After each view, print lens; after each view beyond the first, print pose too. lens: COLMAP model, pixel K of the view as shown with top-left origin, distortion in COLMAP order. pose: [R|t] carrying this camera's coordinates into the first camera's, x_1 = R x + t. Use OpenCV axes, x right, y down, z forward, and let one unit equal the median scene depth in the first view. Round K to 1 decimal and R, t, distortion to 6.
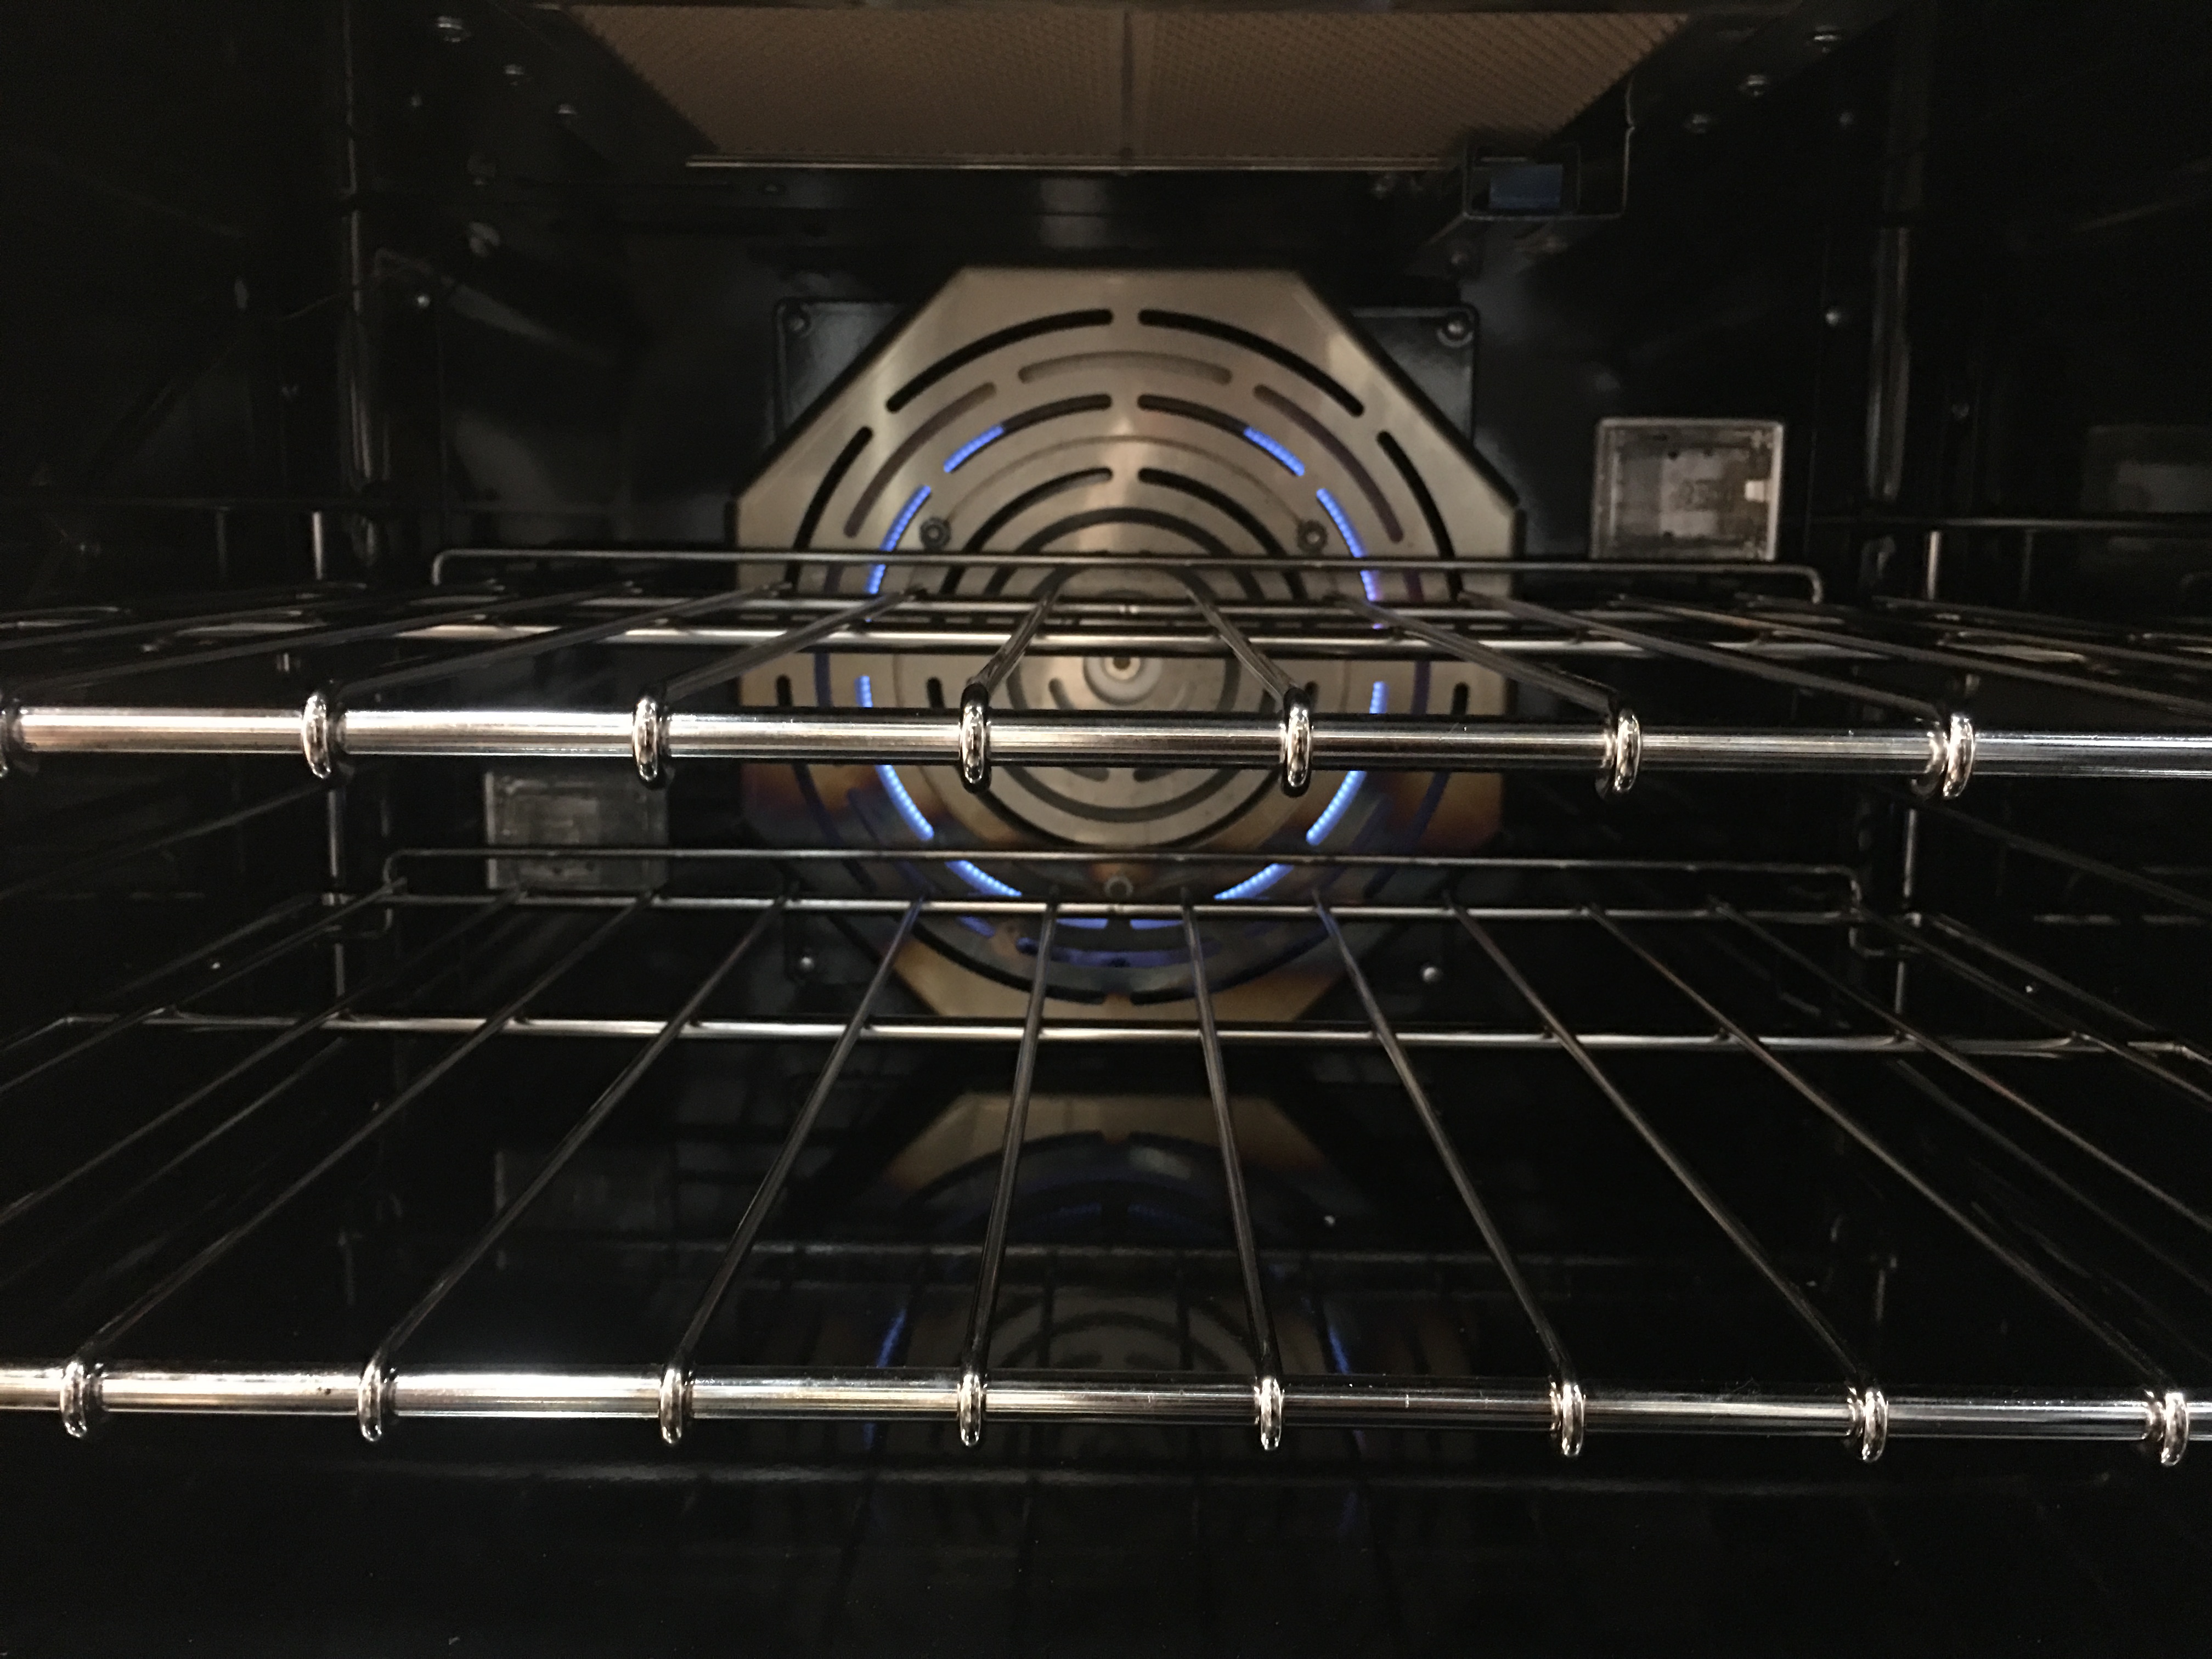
lens RADIAL K [[1901.9, 0, 1106.0], [0, 1901.9, 829.5], [0, 0, 1]] dist [0.009200, 0.008213]
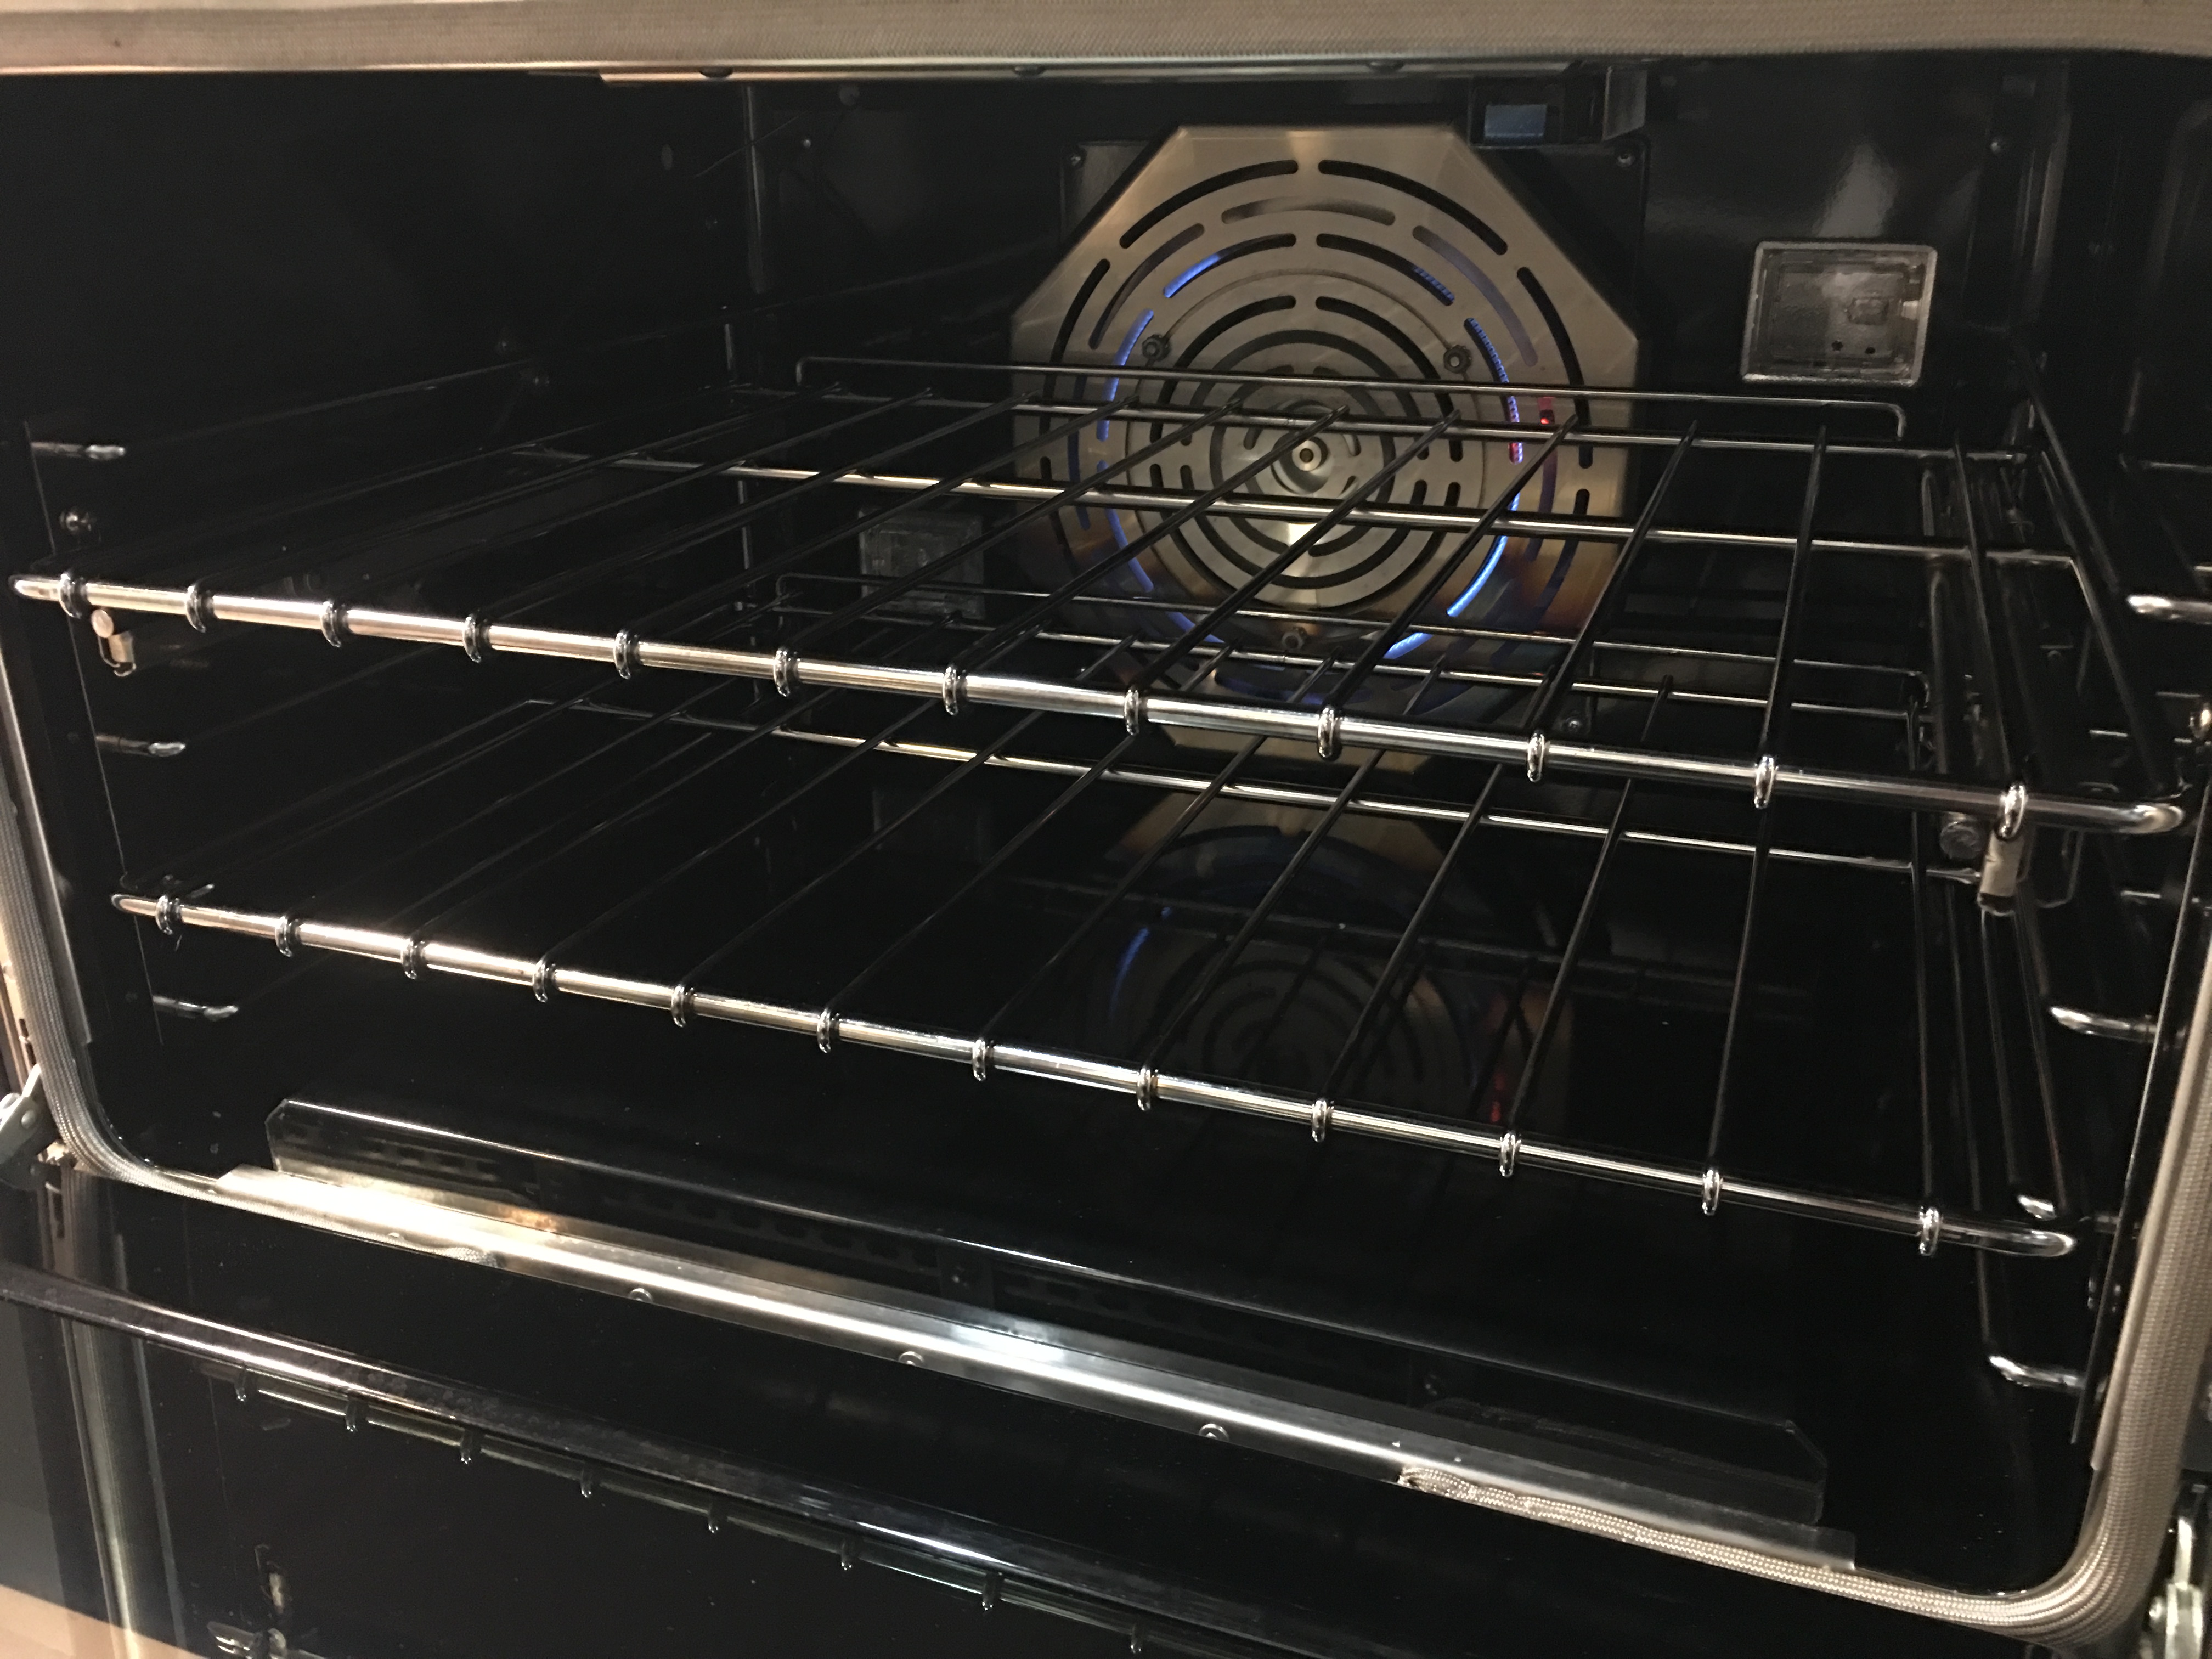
lens RADIAL K [[1901.9, 0, 1106.0], [0, 1901.9, 829.5], [0, 0, 1]] dist [0.009200, 0.008213]
pose [[0.934735, 0.109368, -0.338096, 0.333333], [-0.034279, 0.974773, 0.220550, -0.121486], [0.353688, -0.194566, 0.914904, -0.209972]]
